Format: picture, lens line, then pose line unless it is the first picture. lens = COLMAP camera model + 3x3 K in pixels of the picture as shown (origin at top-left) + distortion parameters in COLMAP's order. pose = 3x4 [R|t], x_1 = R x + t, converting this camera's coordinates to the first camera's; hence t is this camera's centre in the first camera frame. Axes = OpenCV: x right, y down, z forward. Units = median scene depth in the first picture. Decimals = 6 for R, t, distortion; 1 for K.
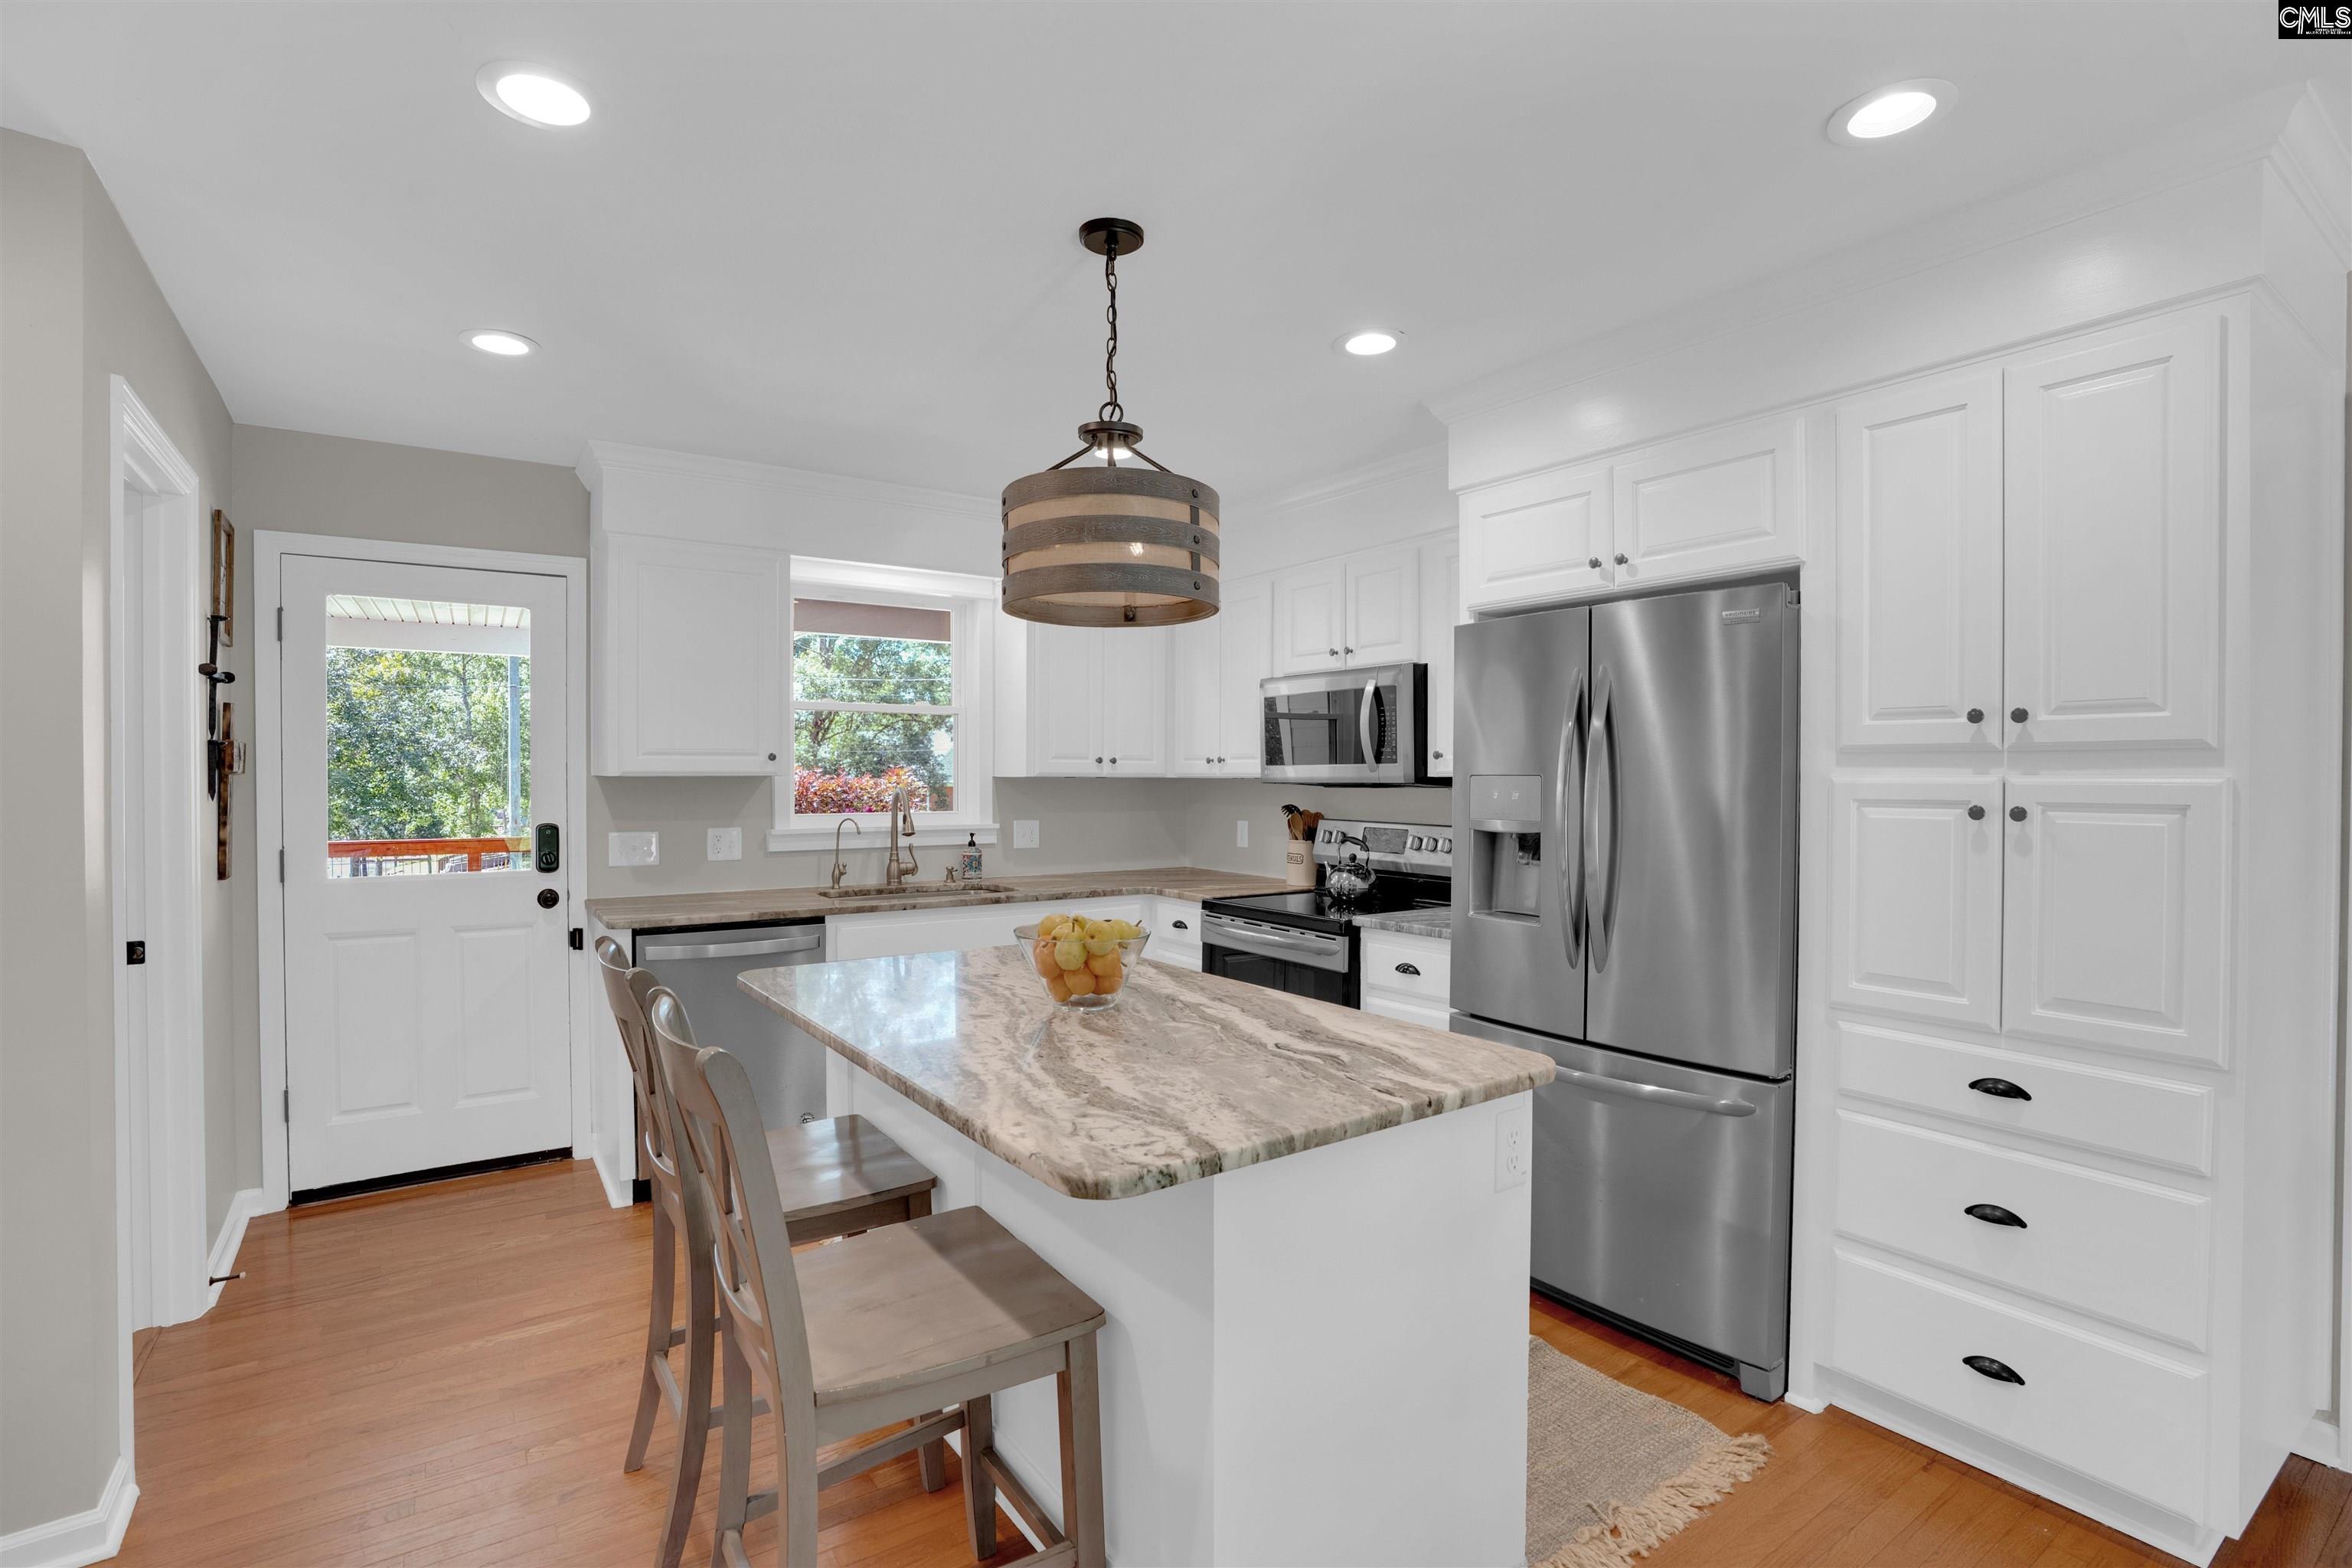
lens RADIAL K [[1112.1, 0, 1178.0], [0, 1112.1, 782.5], [0, 0, 1]] dist [-0.047348, 0.015439]
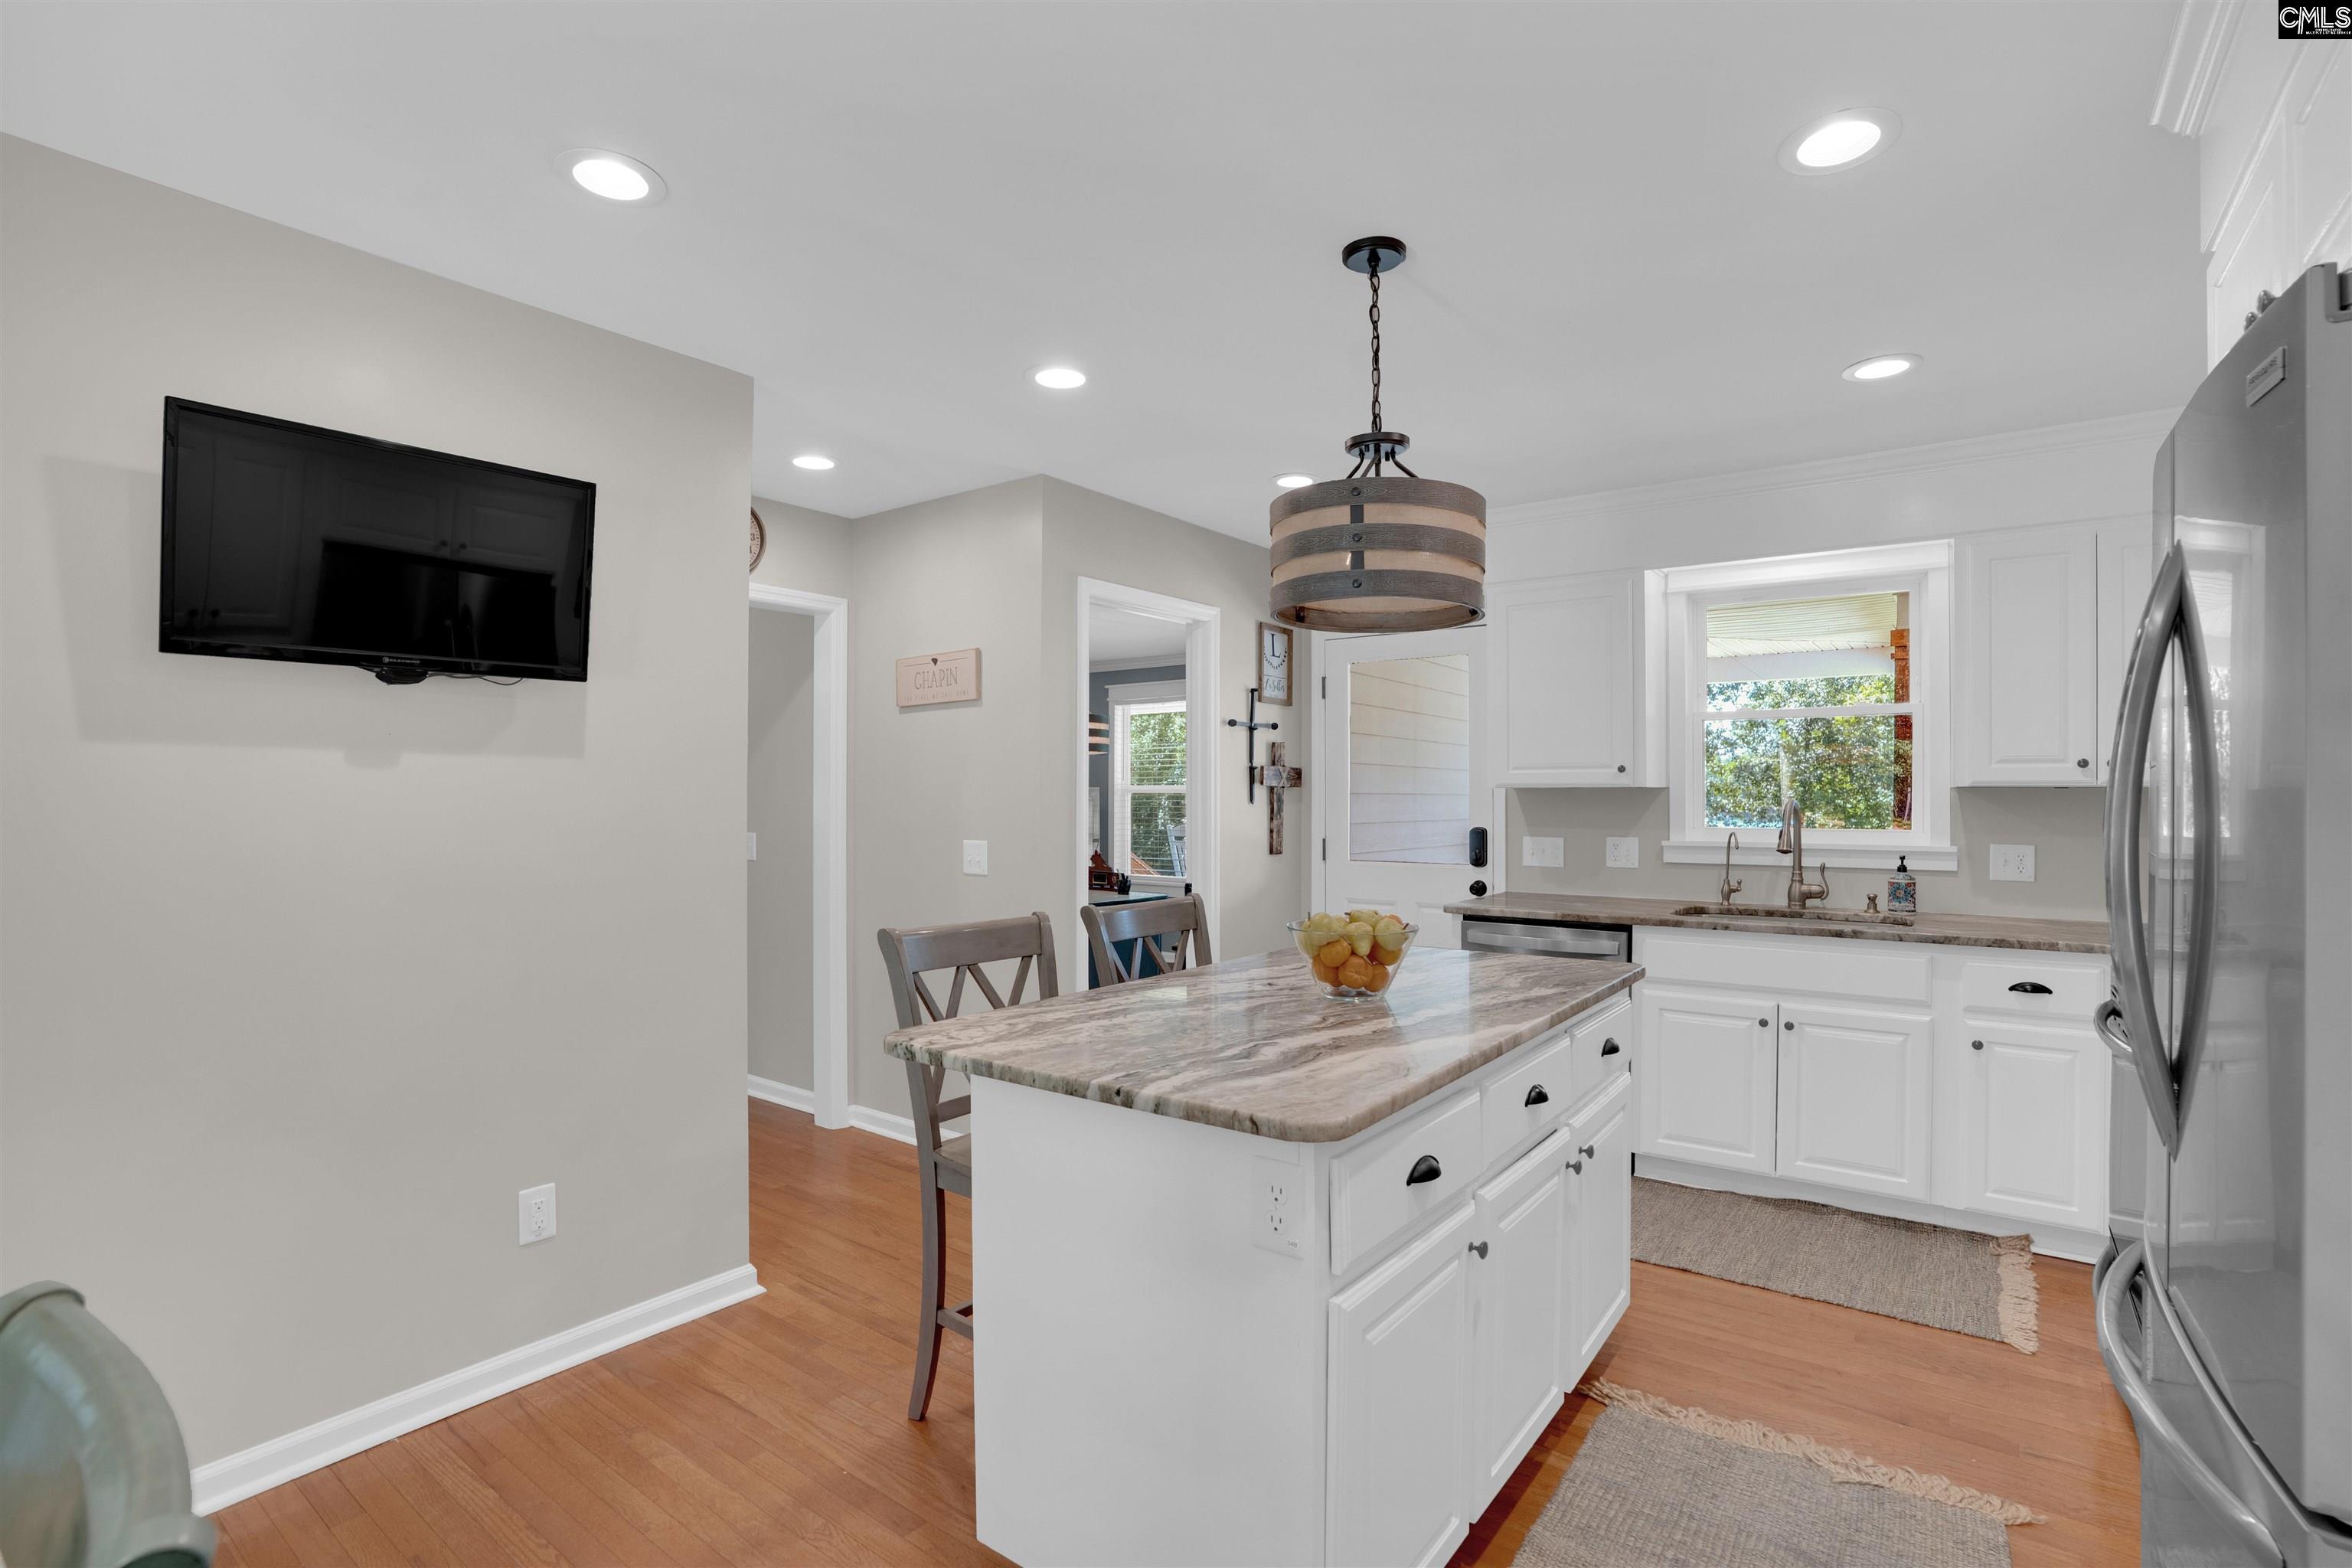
lens RADIAL K [[1095.9, 0, 1177.0], [0, 1095.9, 797.7], [0, 0, 1]] dist [-0.055720, 0.016030]
pose [[0.317829, -0.000004, -0.948148, 0.481038], [-0.004761, 0.999987, -0.001600, 0.007788], [0.948136, 0.005023, 0.317825, 0.291499]]
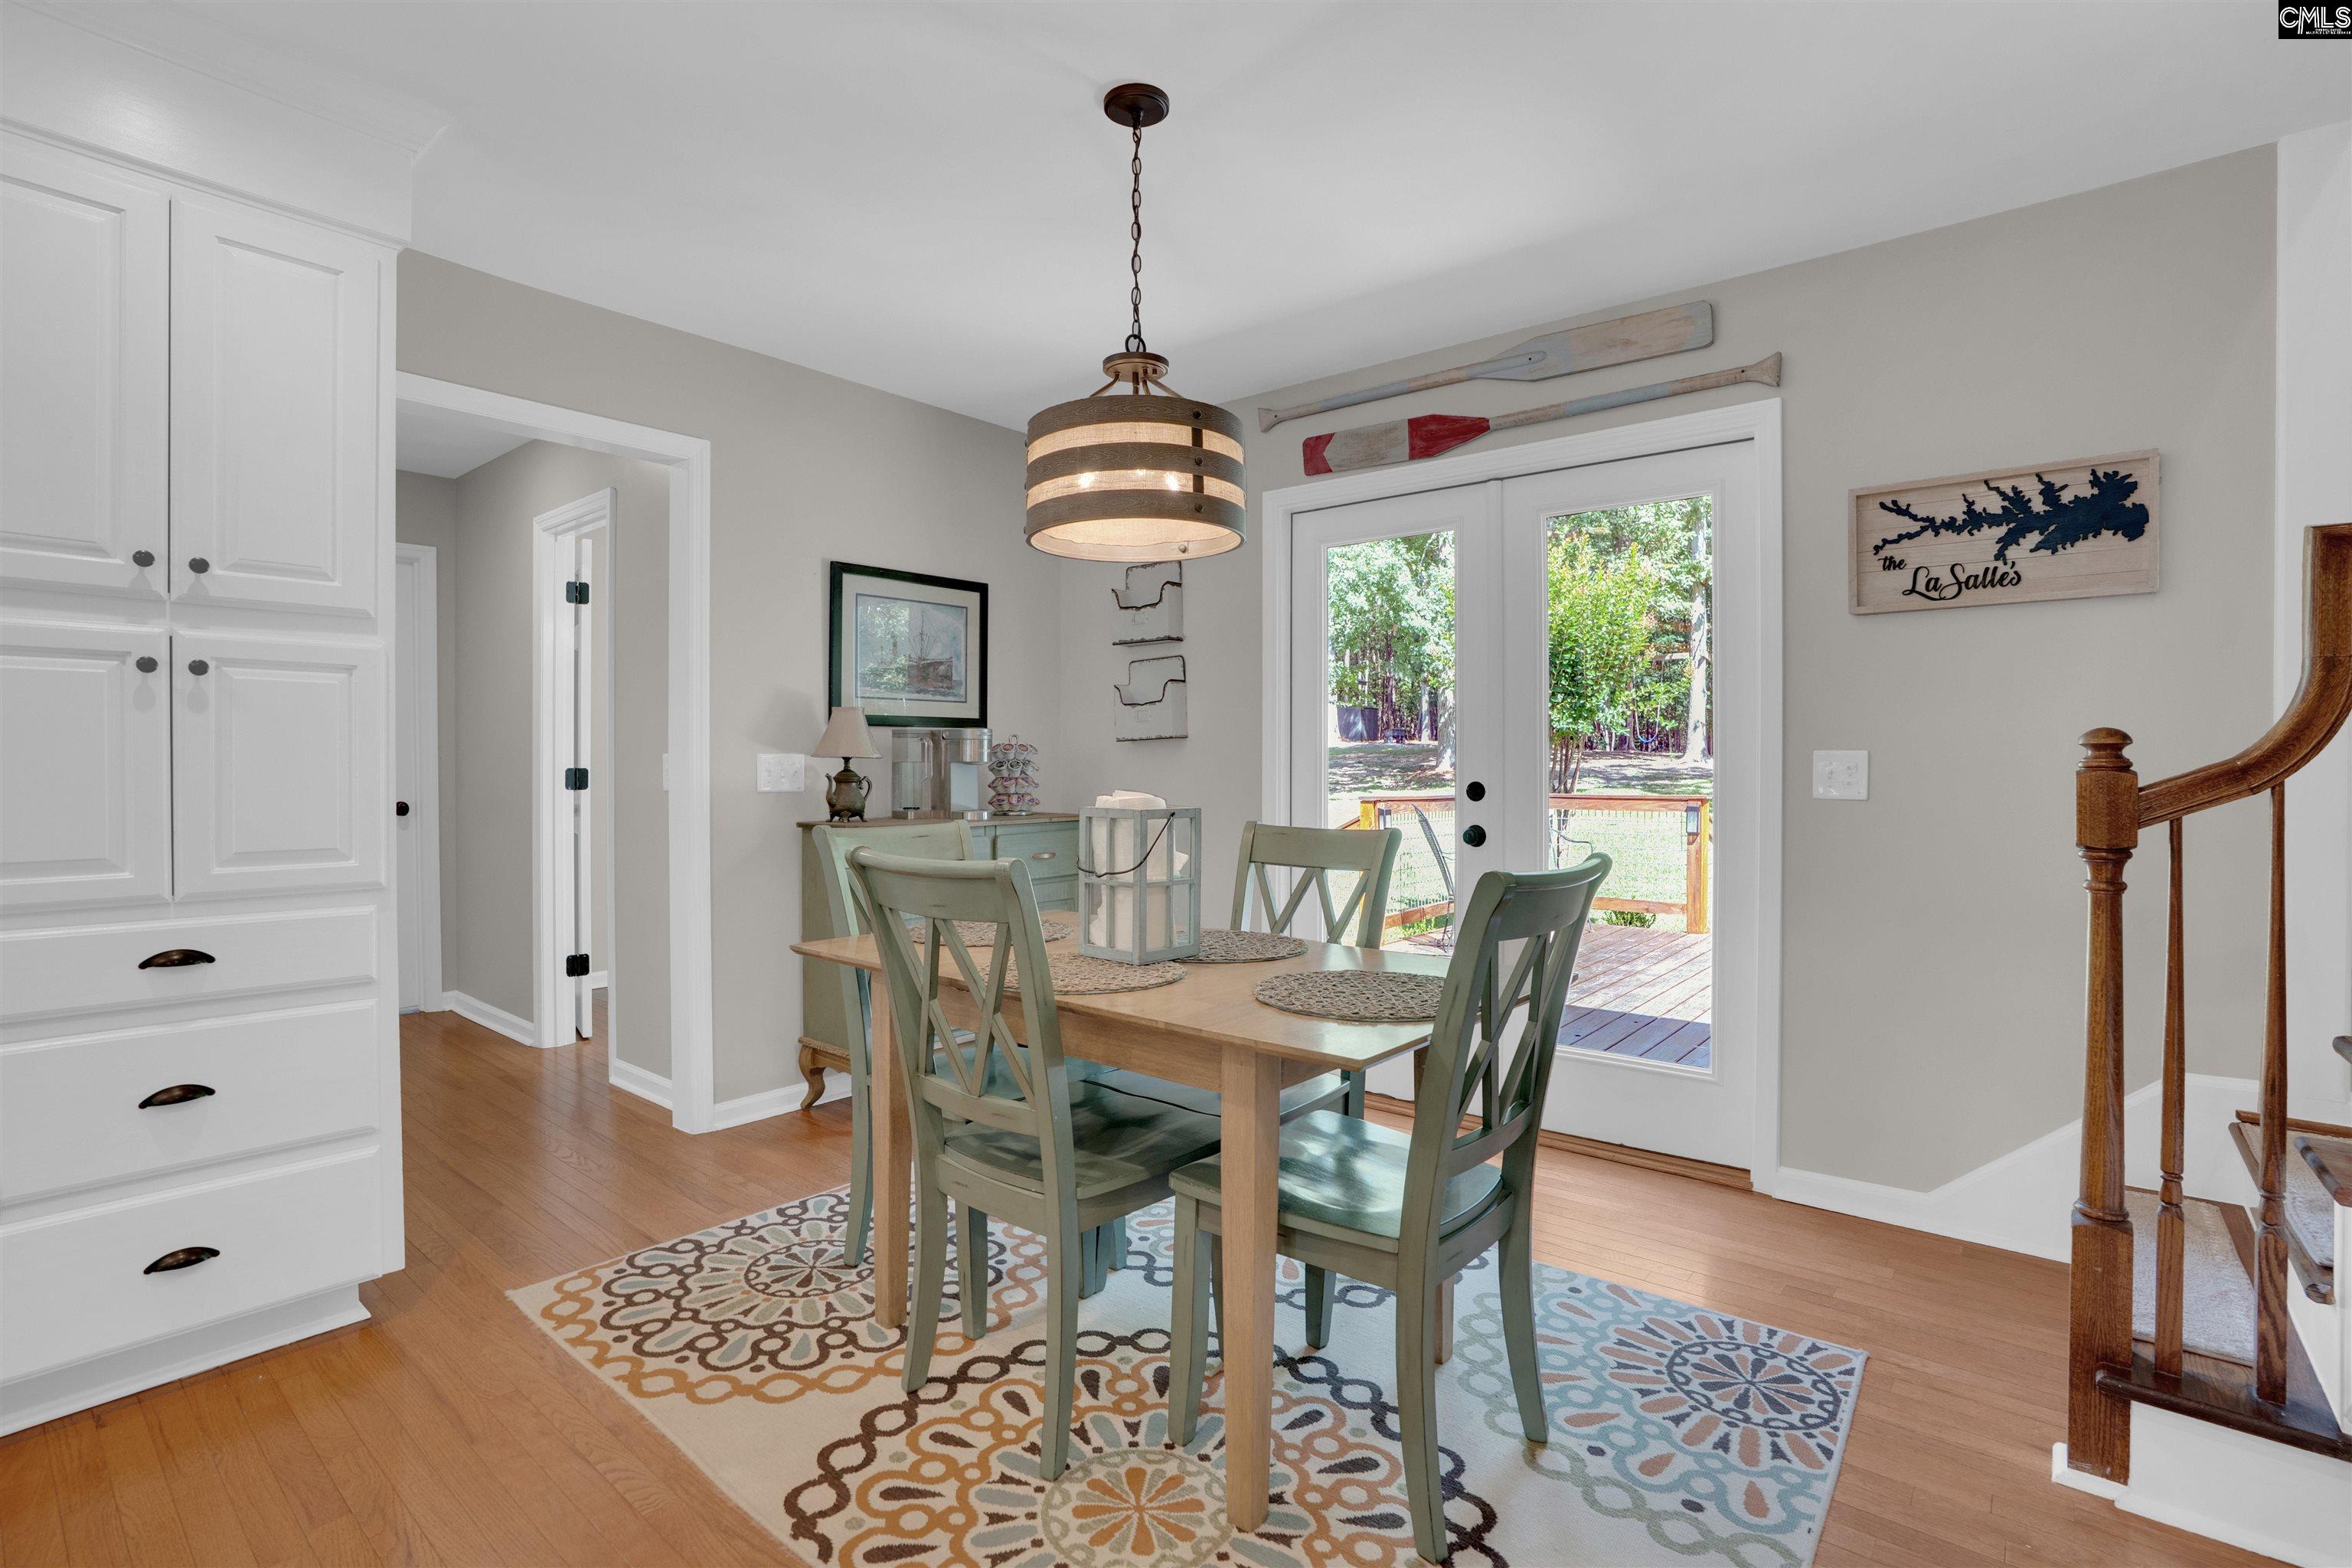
lens RADIAL K [[1095.9, 0, 1176.2], [0, 1095.9, 774.2], [0, 0, 1]] dist [-0.055720, 0.016030]
pose [[-0.269793, -0.013376, 0.962825, -0.192503], [0.003553, 0.999883, 0.014887, 0.059439], [-0.962912, 0.007437, -0.269714, 0.220692]]
